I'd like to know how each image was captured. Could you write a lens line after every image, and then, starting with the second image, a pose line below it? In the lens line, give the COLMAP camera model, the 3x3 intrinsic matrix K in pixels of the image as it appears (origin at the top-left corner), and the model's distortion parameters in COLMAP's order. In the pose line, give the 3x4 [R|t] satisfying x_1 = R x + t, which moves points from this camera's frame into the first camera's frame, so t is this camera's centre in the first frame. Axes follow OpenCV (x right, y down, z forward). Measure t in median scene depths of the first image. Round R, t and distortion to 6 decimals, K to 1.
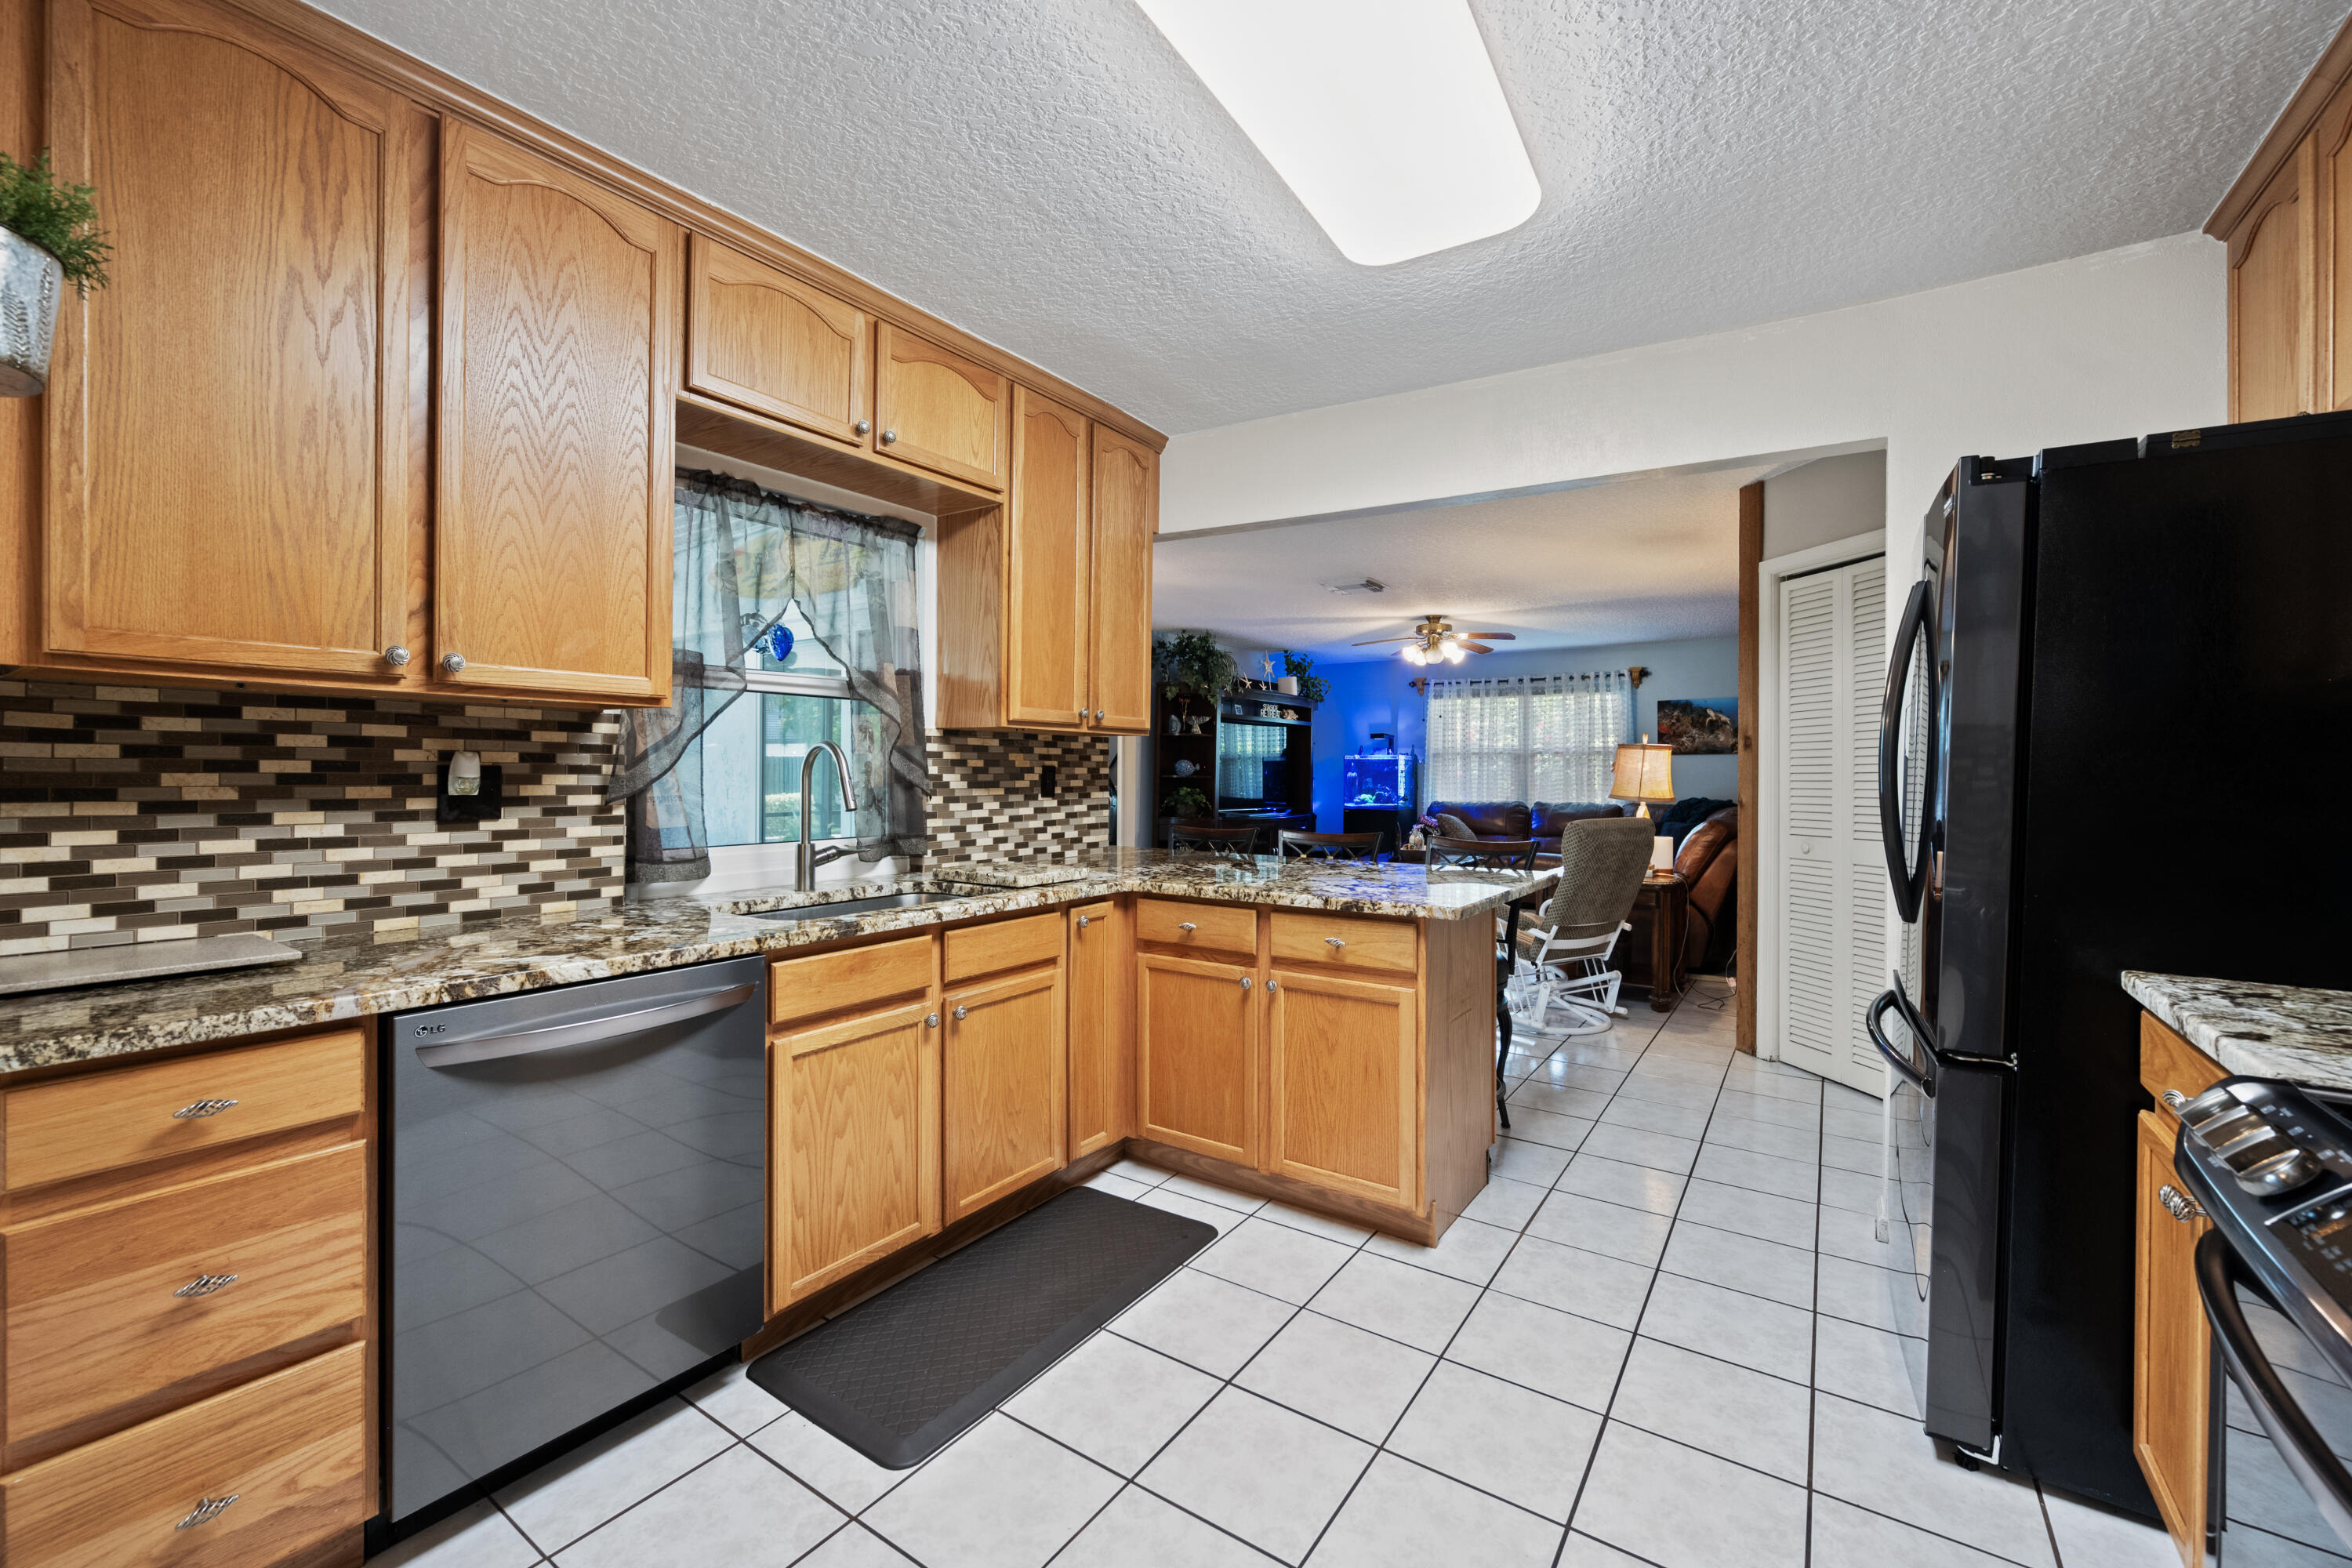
lens RADIAL K [[944.6, 0, 1159.1], [0, 944.6, 776.6], [0, 0, 1]] dist [-0.003118, 0.000983]
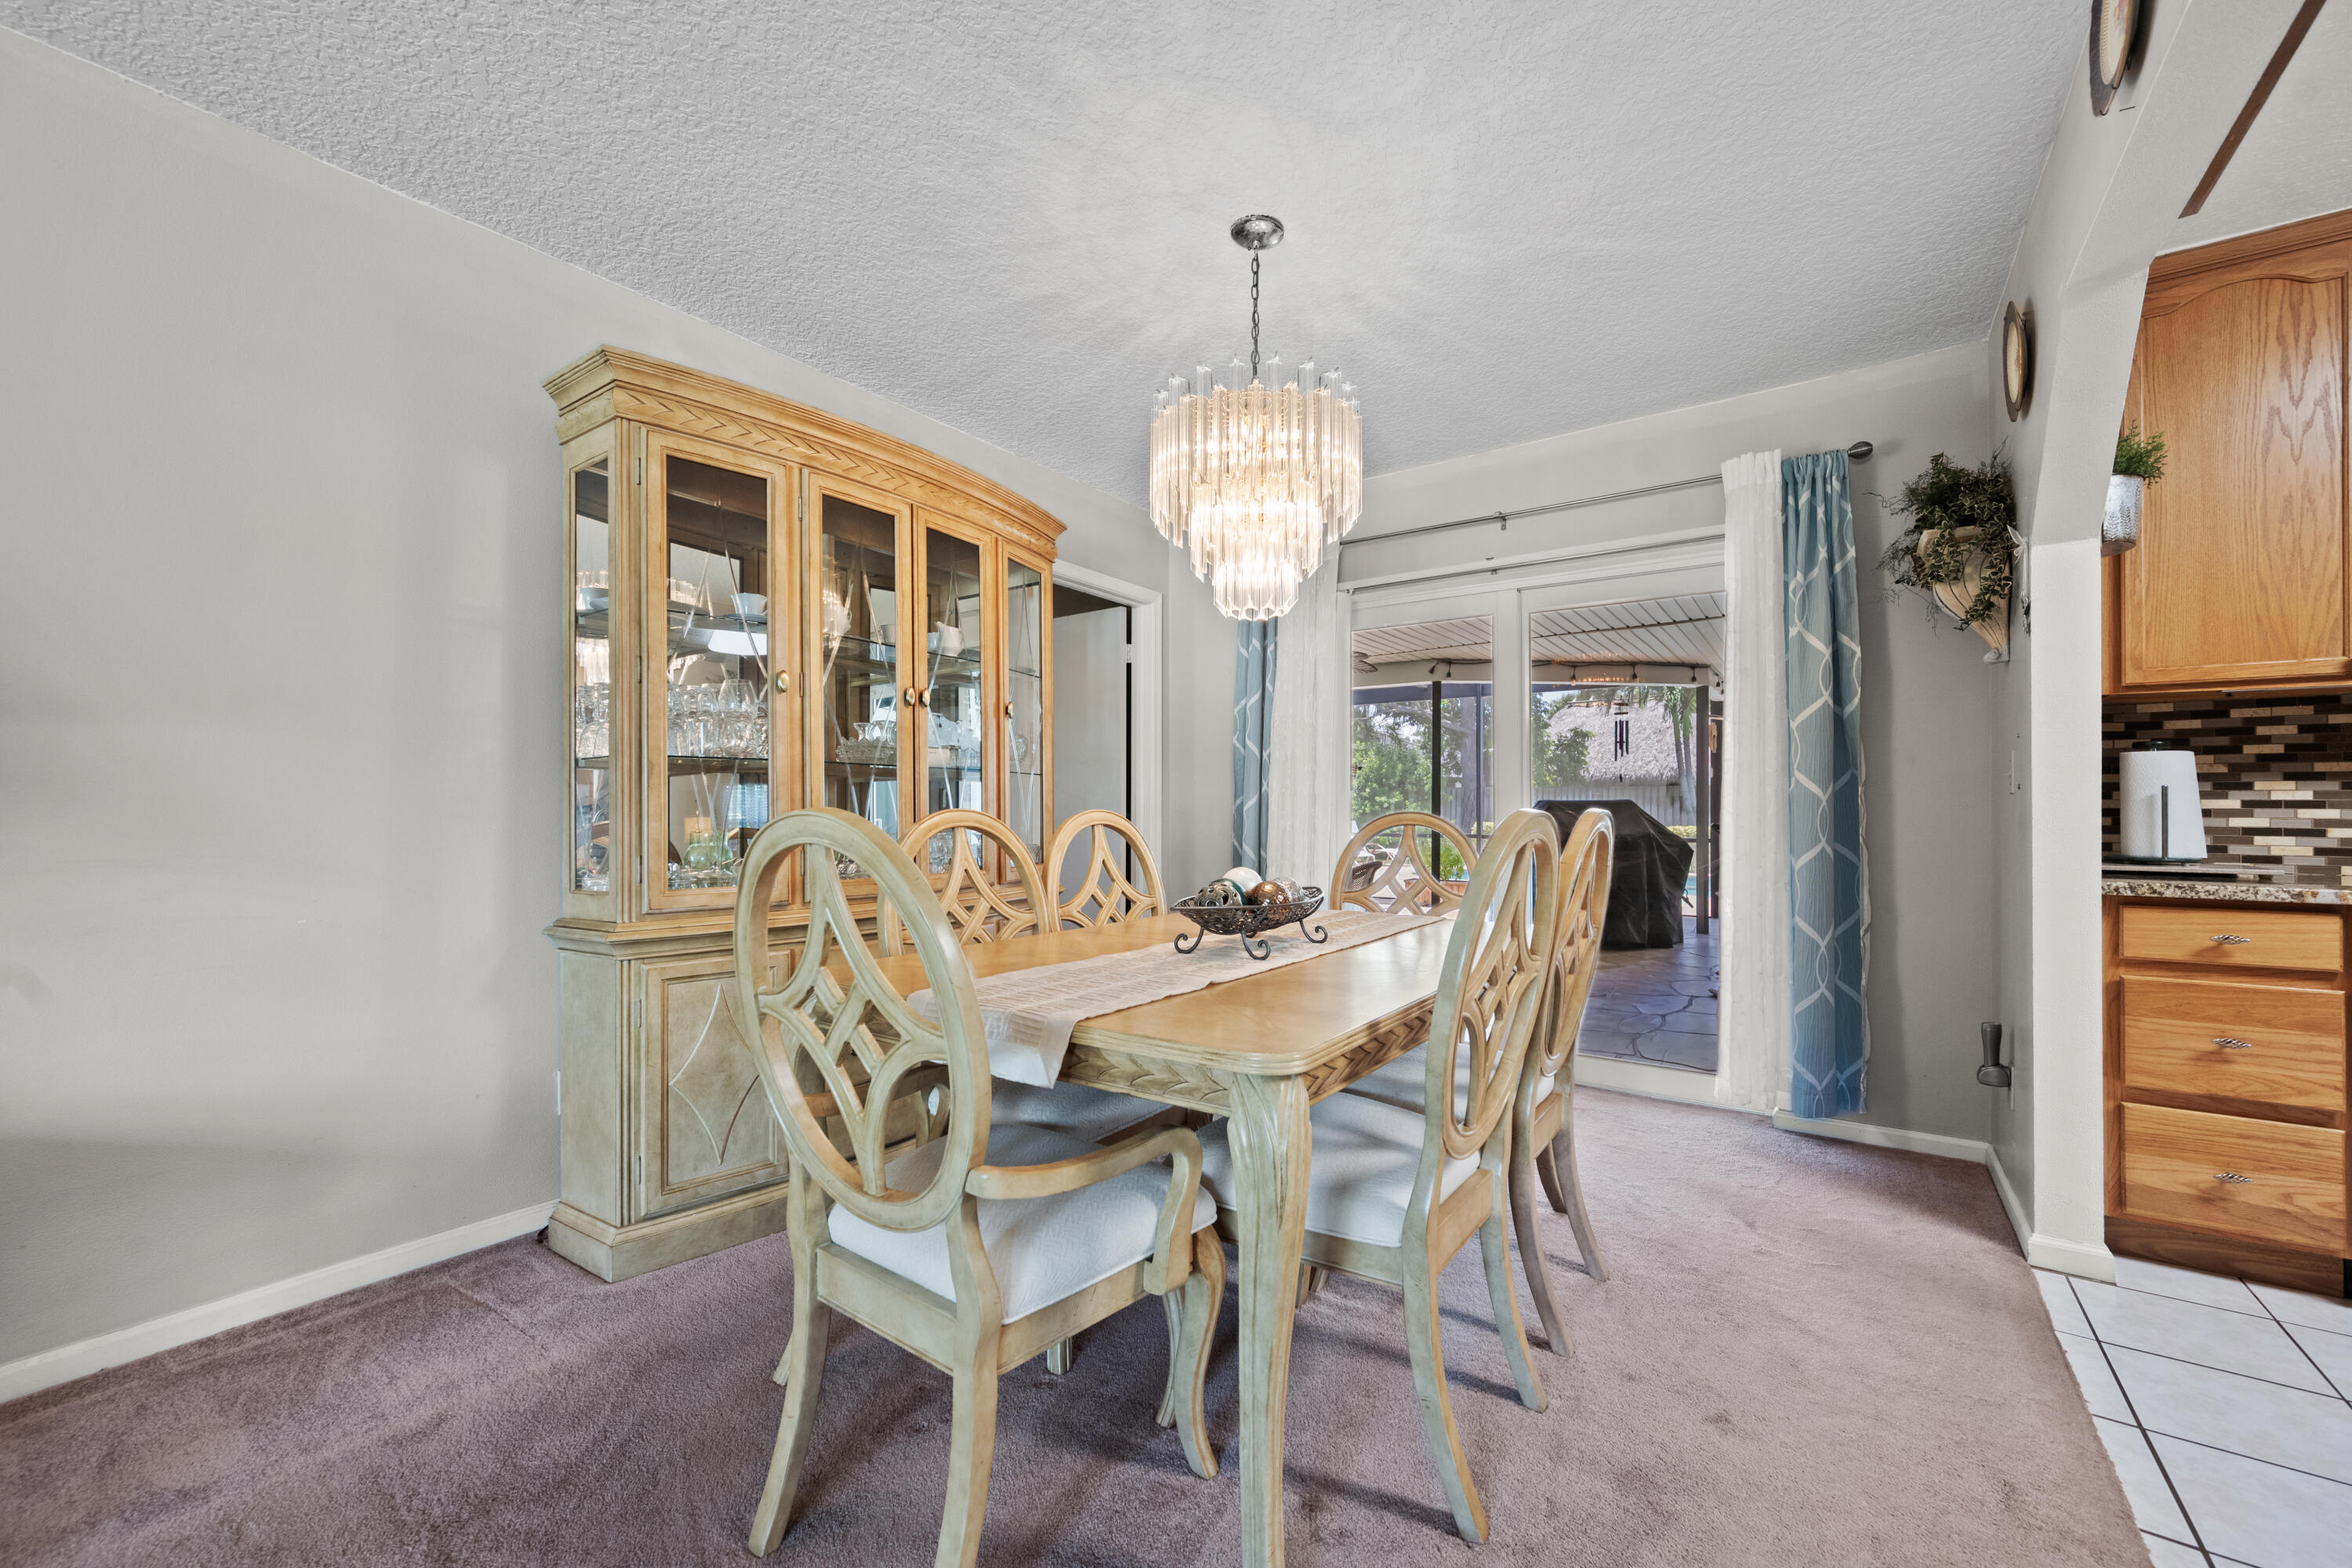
lens RADIAL K [[944.6, 0, 1171.0], [0, 944.6, 800.3], [0, 0, 1]] dist [-0.003118, 0.000983]
pose [[0.001035, -0.011472, -0.999934, 0.387283], [-0.003082, 0.999929, -0.011475, 0.070500], [0.999995, 0.003094, 0.001000, -0.512509]]
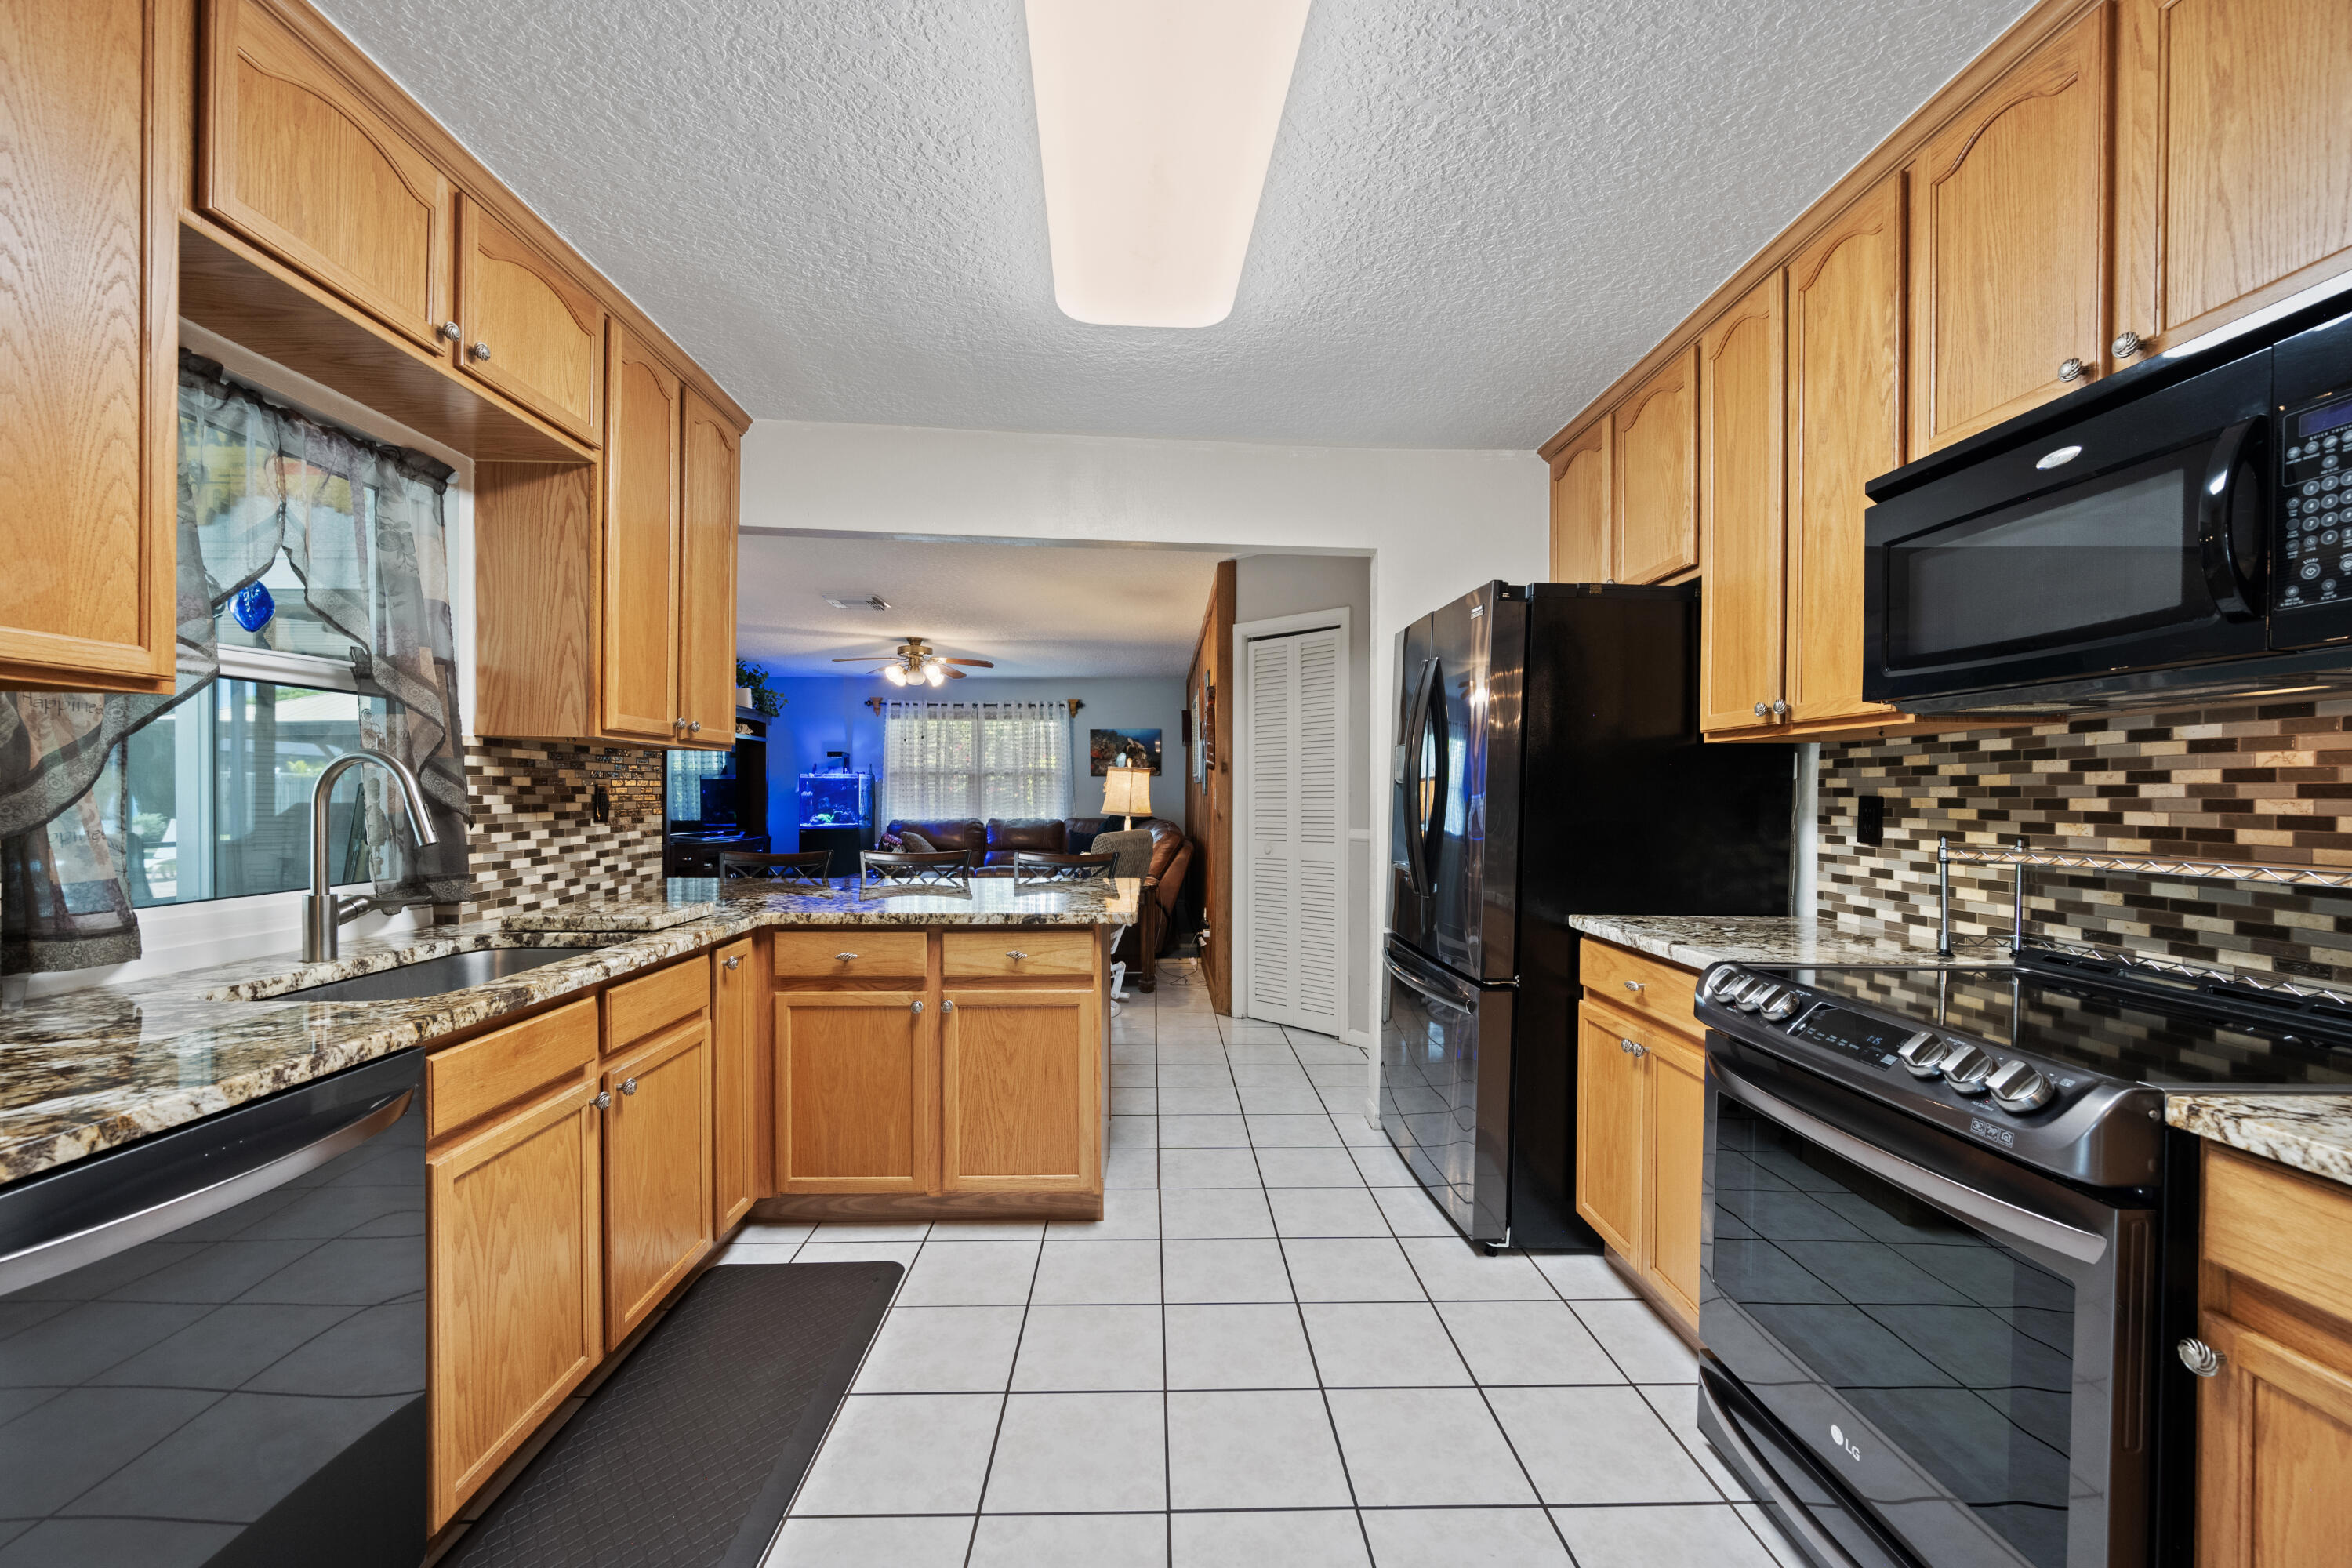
lens RADIAL K [[944.6, 0, 1152.0], [0, 944.6, 805.4], [0, 0, 1]] dist [-0.003118, 0.000983]
pose [[0.811545, -0.009746, 0.584209, -0.329833], [0.003391, 0.999923, 0.011971, -0.002654], [-0.584280, -0.007734, 0.811515, 0.073530]]
